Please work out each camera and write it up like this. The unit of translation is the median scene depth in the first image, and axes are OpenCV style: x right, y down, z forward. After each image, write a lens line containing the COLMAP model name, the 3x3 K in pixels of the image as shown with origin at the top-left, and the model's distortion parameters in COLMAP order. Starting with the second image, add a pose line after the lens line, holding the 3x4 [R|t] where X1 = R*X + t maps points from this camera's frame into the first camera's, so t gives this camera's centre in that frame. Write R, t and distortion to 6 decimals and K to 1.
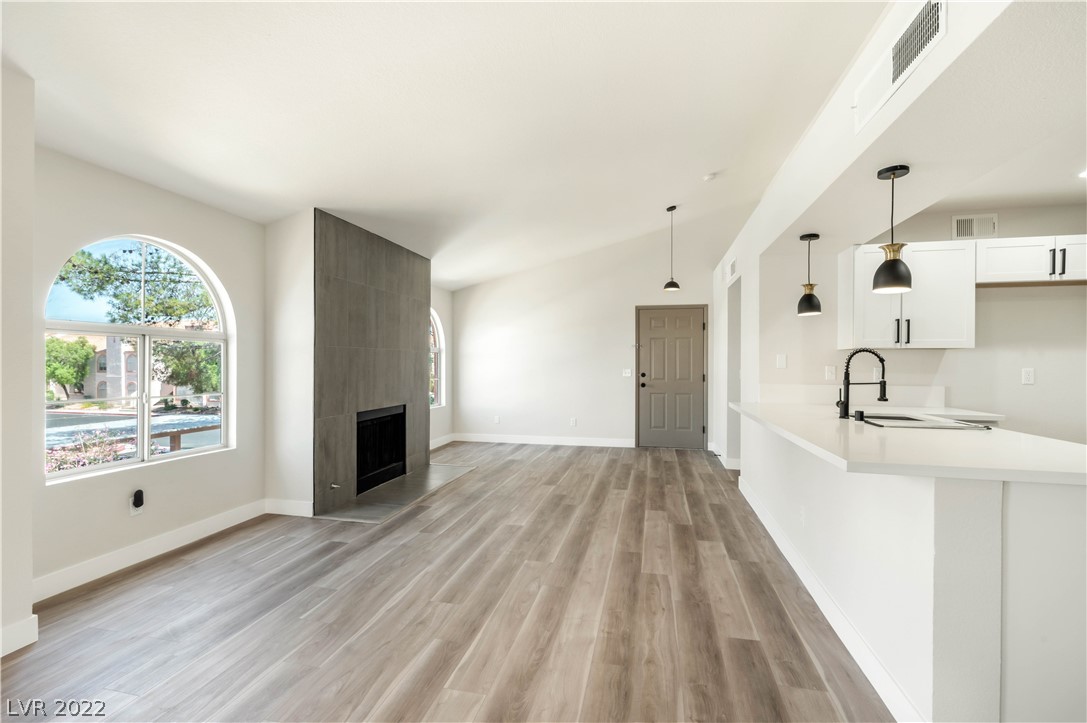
lens RADIAL K [[478.9, 0, 545.0], [0, 478.9, 363.5], [0, 0, 1]] dist [-0.000503, -0.000408]
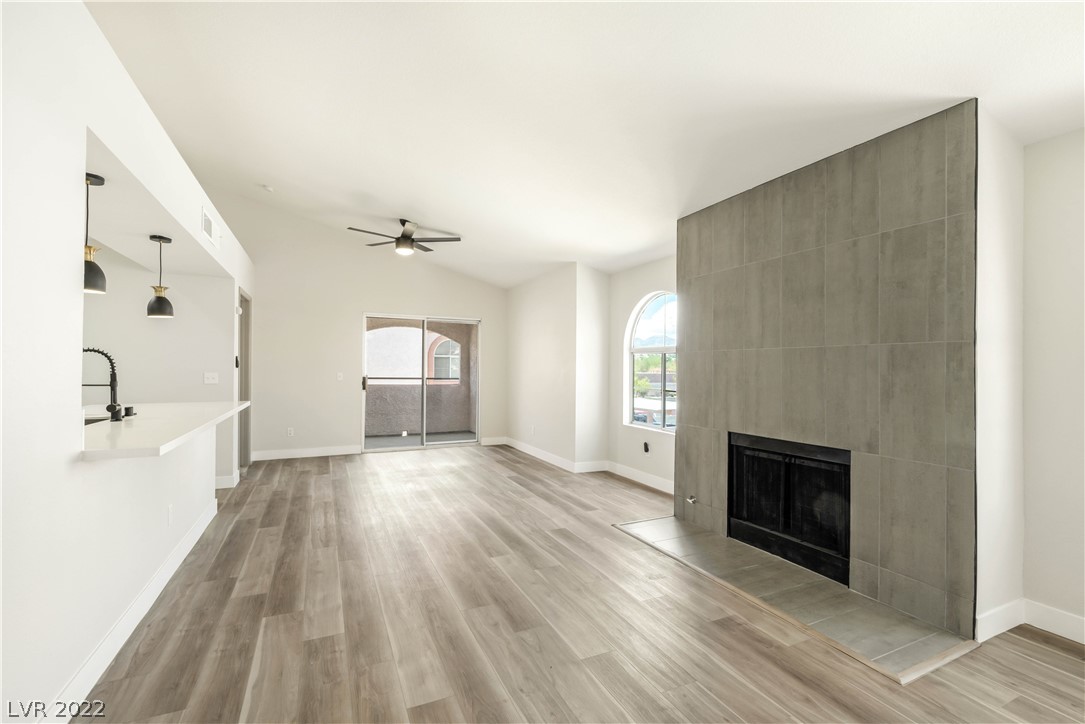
lens RADIAL K [[478.0, 0, 544.0], [0, 478.0, 364.0], [0, 0, 1]] dist [-0.000503, -0.000408]
pose [[-0.789243, -0.012165, -0.613961, 0.429524], [-0.009878, 0.999926, -0.007115, -0.001458], [0.614002, 0.000449, -0.789304, 1.828518]]
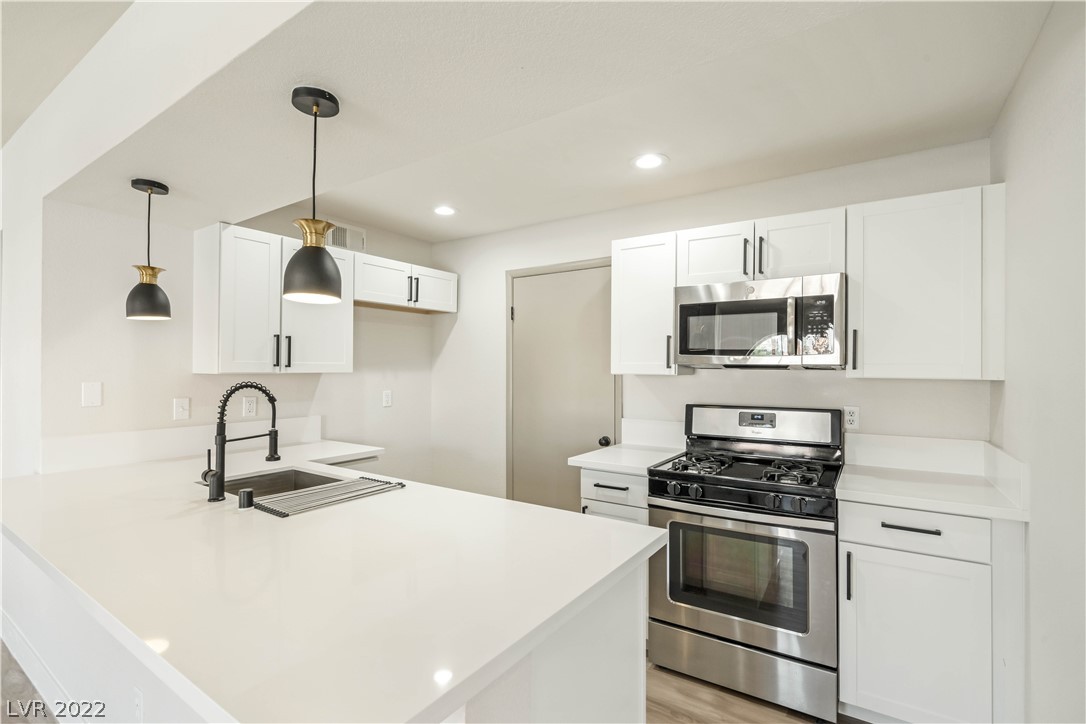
lens RADIAL K [[490.0, 0, 544.8], [0, 490.0, 361.5], [0, 0, 1]] dist [-0.001363, 0.000109]
pose [[0.360732, 0.007578, 0.932639, 0.161796], [-0.001640, 0.999971, -0.007491, -0.044114], [-0.932668, 0.001173, 0.360734, 0.317987]]
